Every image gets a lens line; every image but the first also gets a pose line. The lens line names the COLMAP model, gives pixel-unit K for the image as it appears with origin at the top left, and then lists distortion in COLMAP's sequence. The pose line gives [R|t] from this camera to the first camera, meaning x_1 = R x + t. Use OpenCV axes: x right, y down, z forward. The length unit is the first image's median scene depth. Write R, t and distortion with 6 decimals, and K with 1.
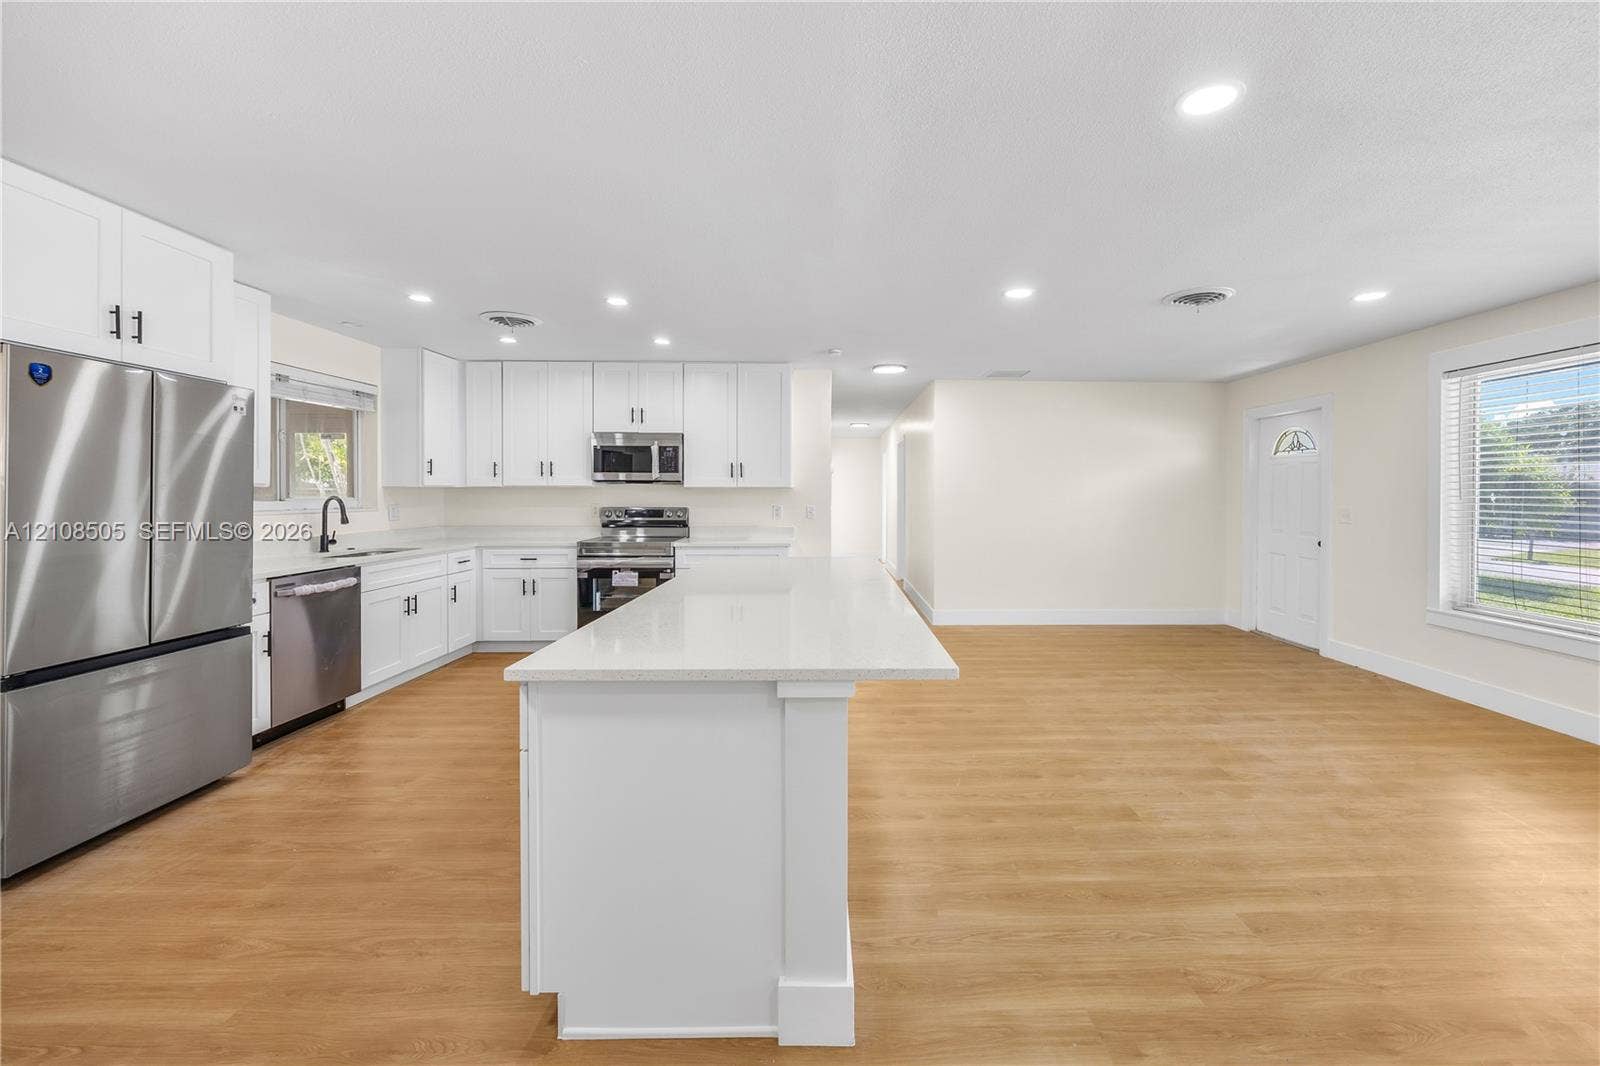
lens RADIAL K [[649.7, 0, 839.2], [0, 649.7, 495.0], [0, 0, 1]] dist [-0.006979, 0.000991]
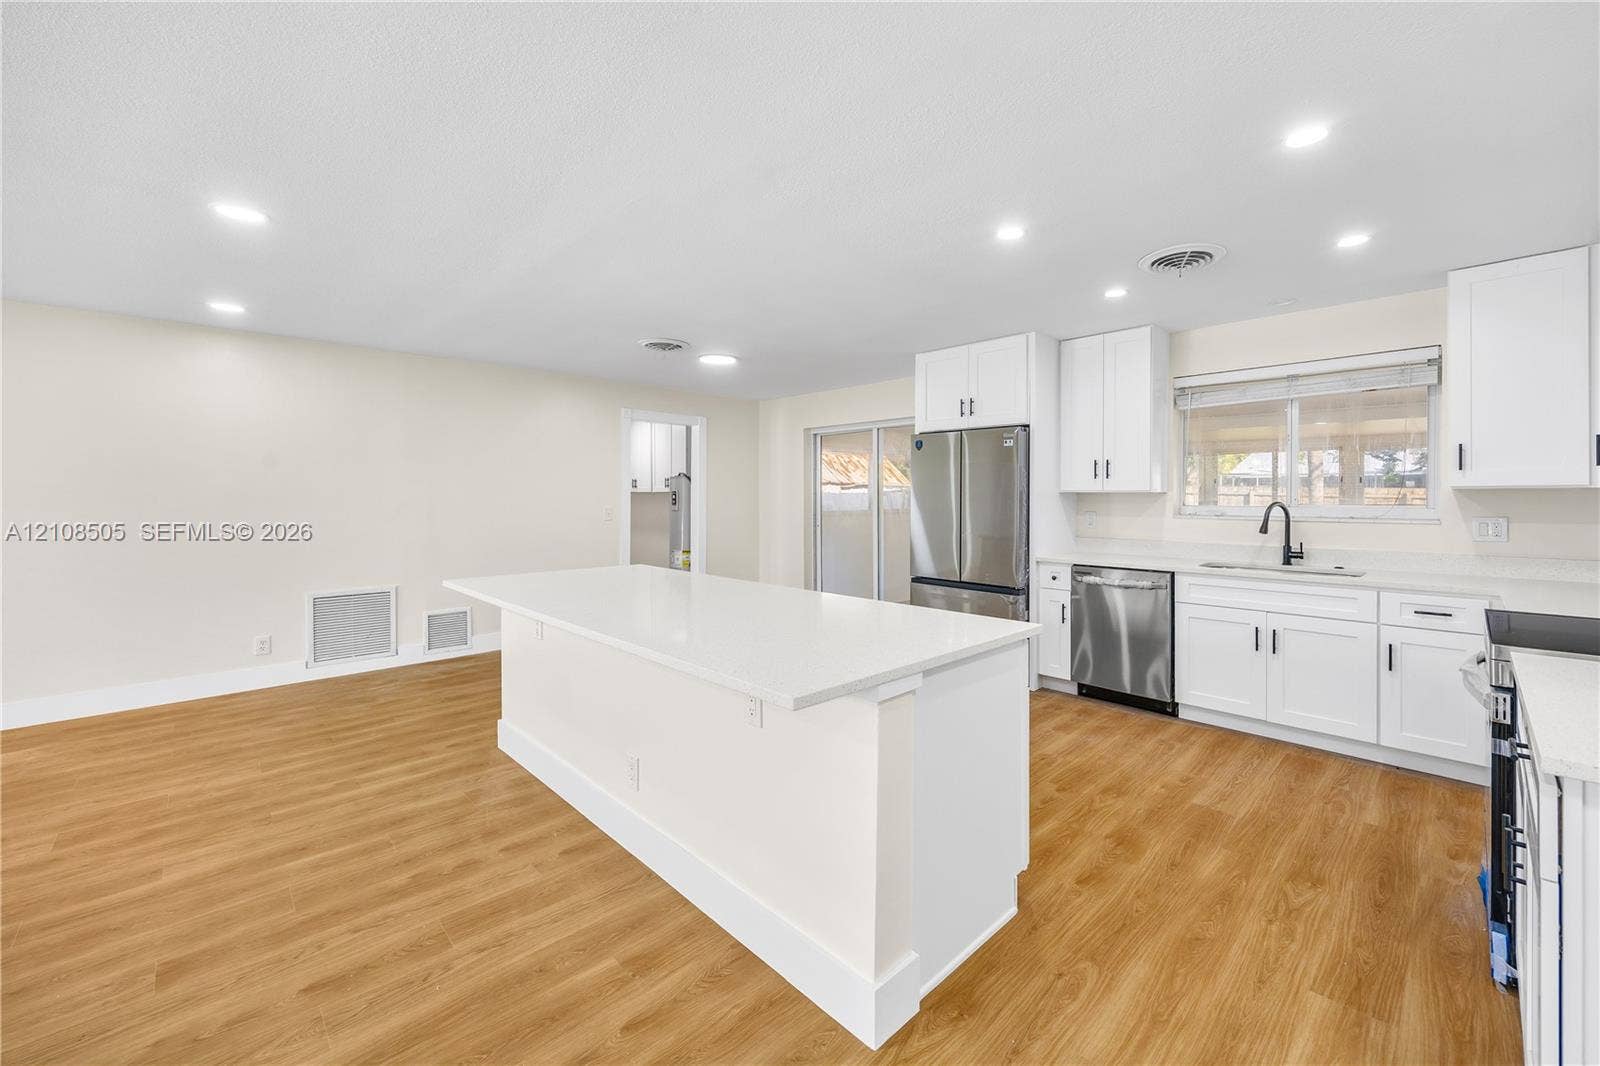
lens RADIAL K [[649.7, 0, 842.5], [0, 649.7, 497.7], [0, 0, 1]] dist [-0.006979, 0.000991]
pose [[-0.708302, -0.002611, -0.705905, 0.218377], [-0.005129, 0.999986, 0.001448, -0.001850], [0.705891, 0.004646, -0.708305, 1.003079]]
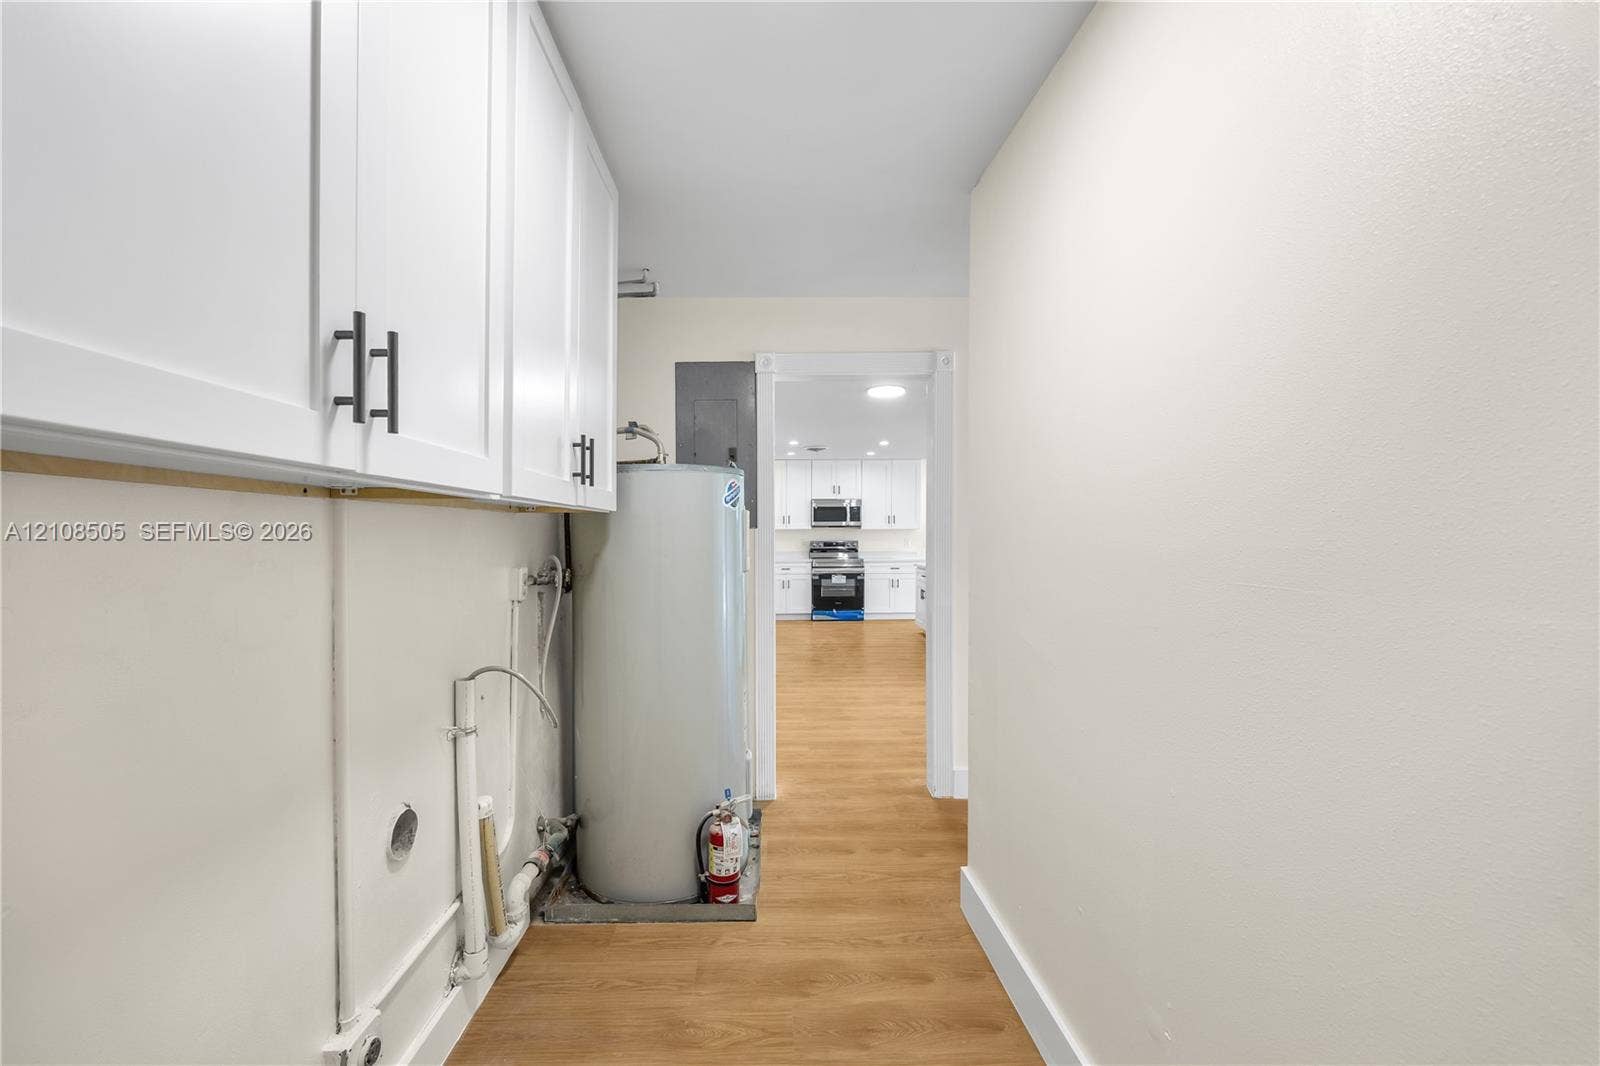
lens RADIAL K [[649.7, 0, 803.7], [0, 649.7, 529.9], [0, 0, 1]] dist [-0.006979, 0.000991]
pose [[0.999868, -0.005741, 0.015186, -0.457130], [0.005778, 0.999980, -0.002411, -0.007790], [-0.015172, 0.002499, 0.999882, -0.851357]]
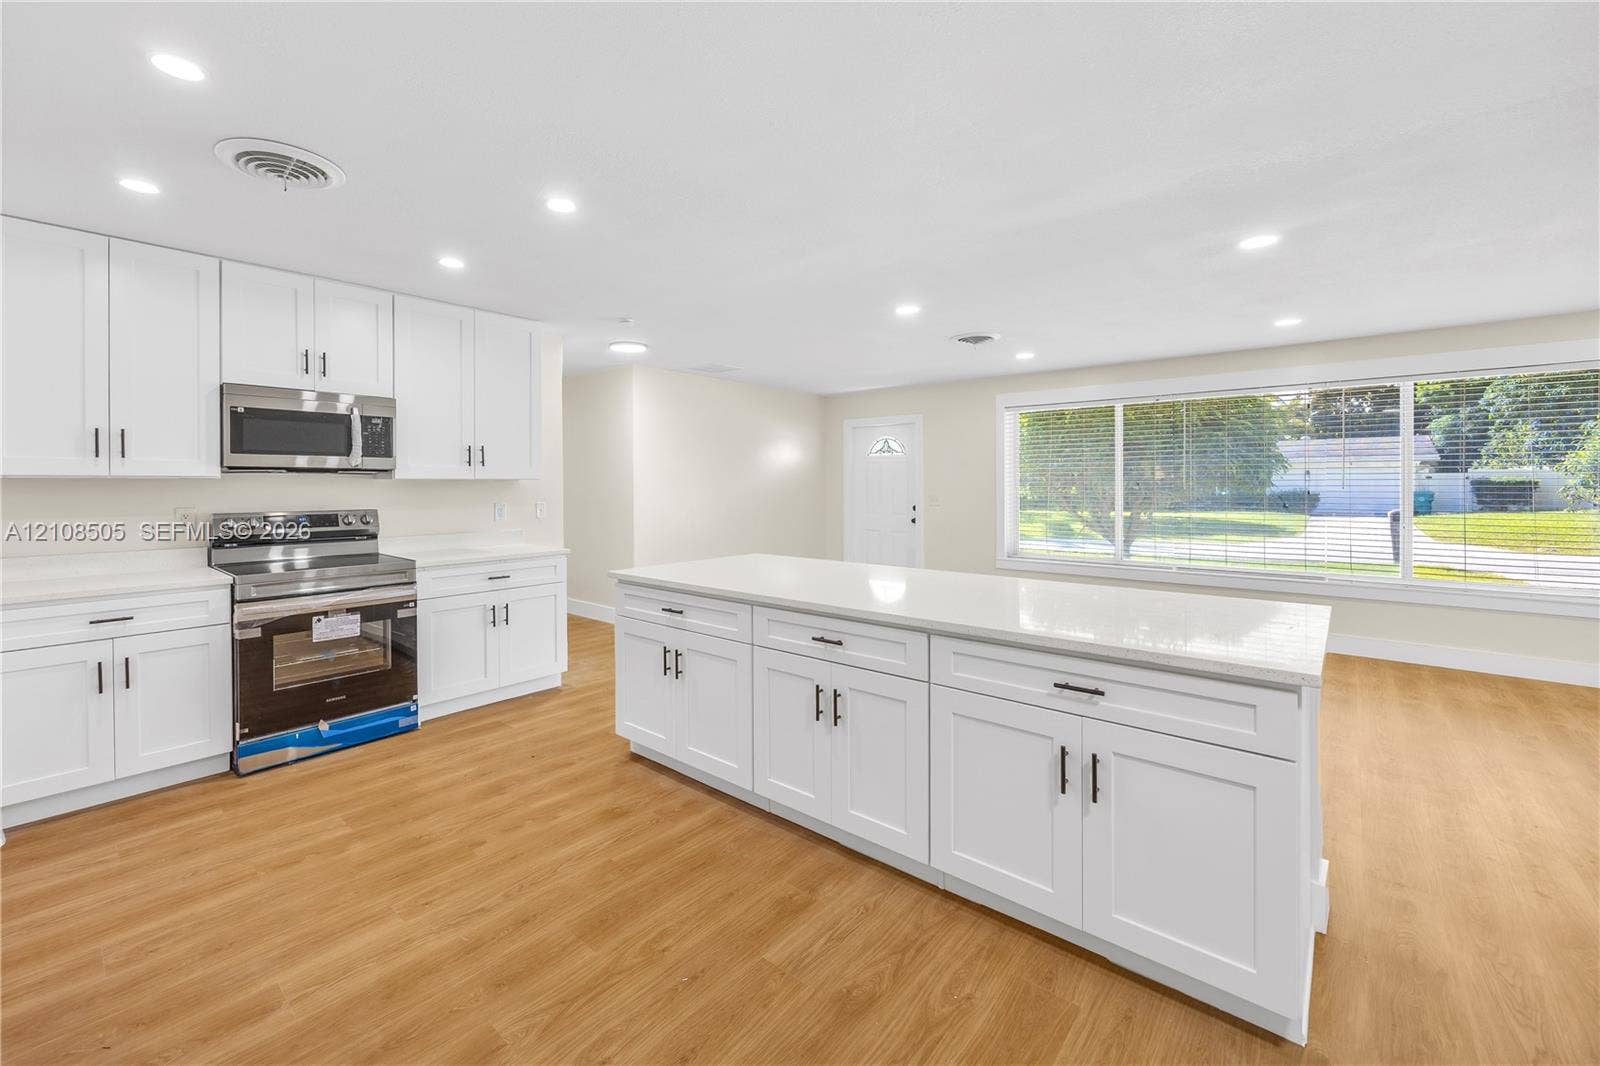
lens RADIAL K [[649.7, 0, 768.9], [0, 649.7, 486.5], [0, 0, 1]] dist [-0.006979, 0.000991]
pose [[0.674903, -0.006403, 0.737878, -0.506294], [0.006839, 0.999974, 0.002423, -0.003609], [-0.737875, 0.003411, 0.674929, 0.280358]]
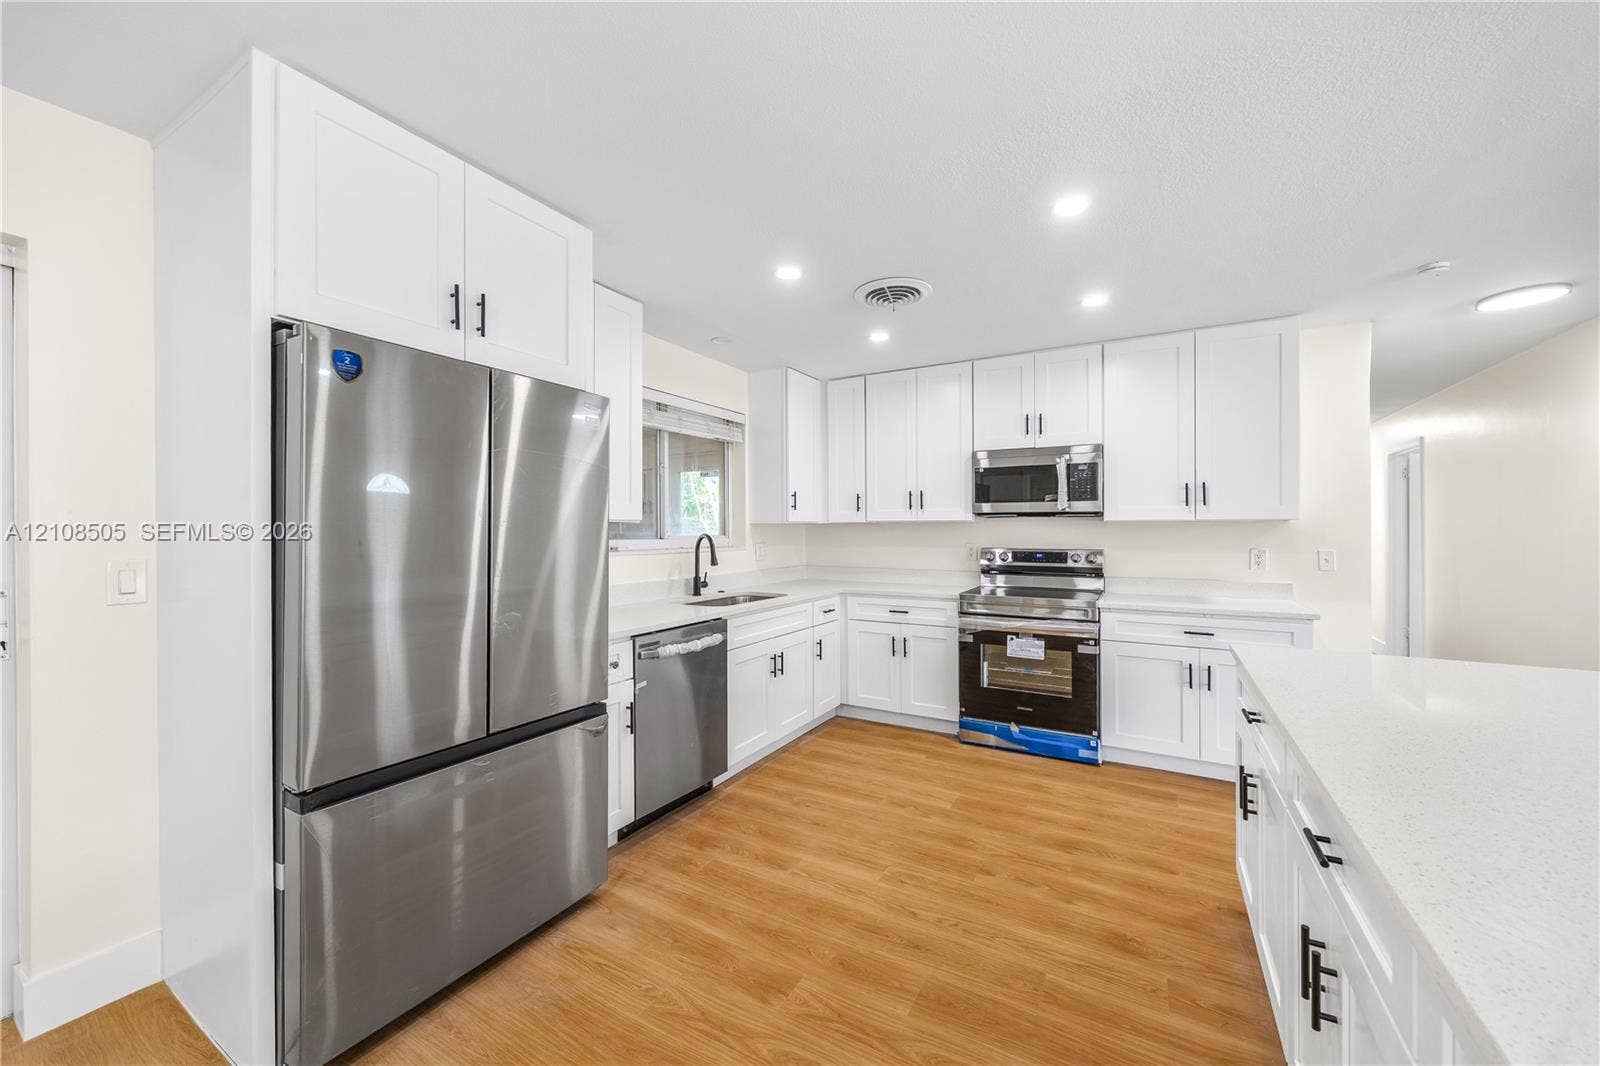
lens RADIAL K [[605.4, 0, 796.2], [0, 605.4, 532.3], [0, 0, 1]] dist [-0.003788, 0.000141]
pose [[0.855565, -0.000379, -0.517696, -0.199043], [0.001484, 0.999997, 0.001721, -0.001754], [0.517694, -0.002240, 0.855563, 0.290722]]
